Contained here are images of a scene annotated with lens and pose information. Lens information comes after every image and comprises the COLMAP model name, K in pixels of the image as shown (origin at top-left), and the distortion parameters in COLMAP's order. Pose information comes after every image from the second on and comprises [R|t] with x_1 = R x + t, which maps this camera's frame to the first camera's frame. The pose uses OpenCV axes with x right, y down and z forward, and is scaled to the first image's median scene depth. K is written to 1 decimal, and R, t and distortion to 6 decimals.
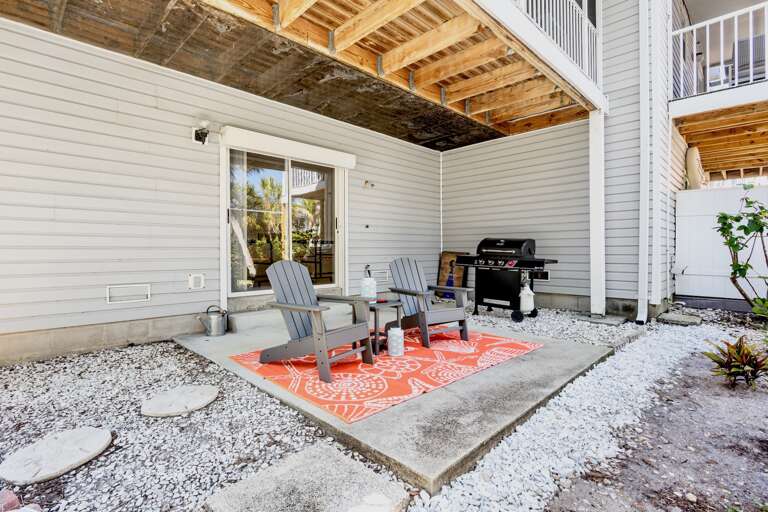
lens RADIAL K [[376.6, 0, 383.5], [0, 376.6, 255.3], [0, 0, 1]] dist [-0.016543, -0.000466]
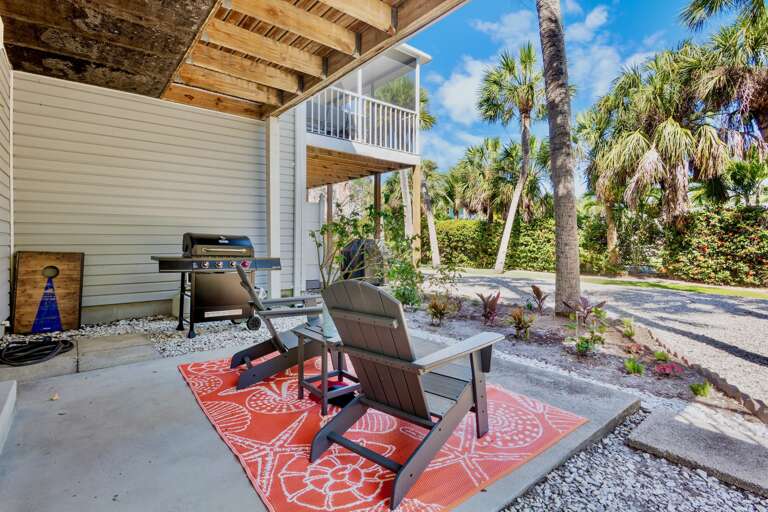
lens RADIAL K [[376.6, 0, 382.3], [0, 376.6, 250.0], [0, 0, 1]] dist [-0.016543, -0.000466]
pose [[0.095602, -0.012687, 0.995339, -0.428662], [0.012442, 0.999856, 0.011549, -0.015570], [-0.995342, 0.011280, 0.095746, 0.537488]]
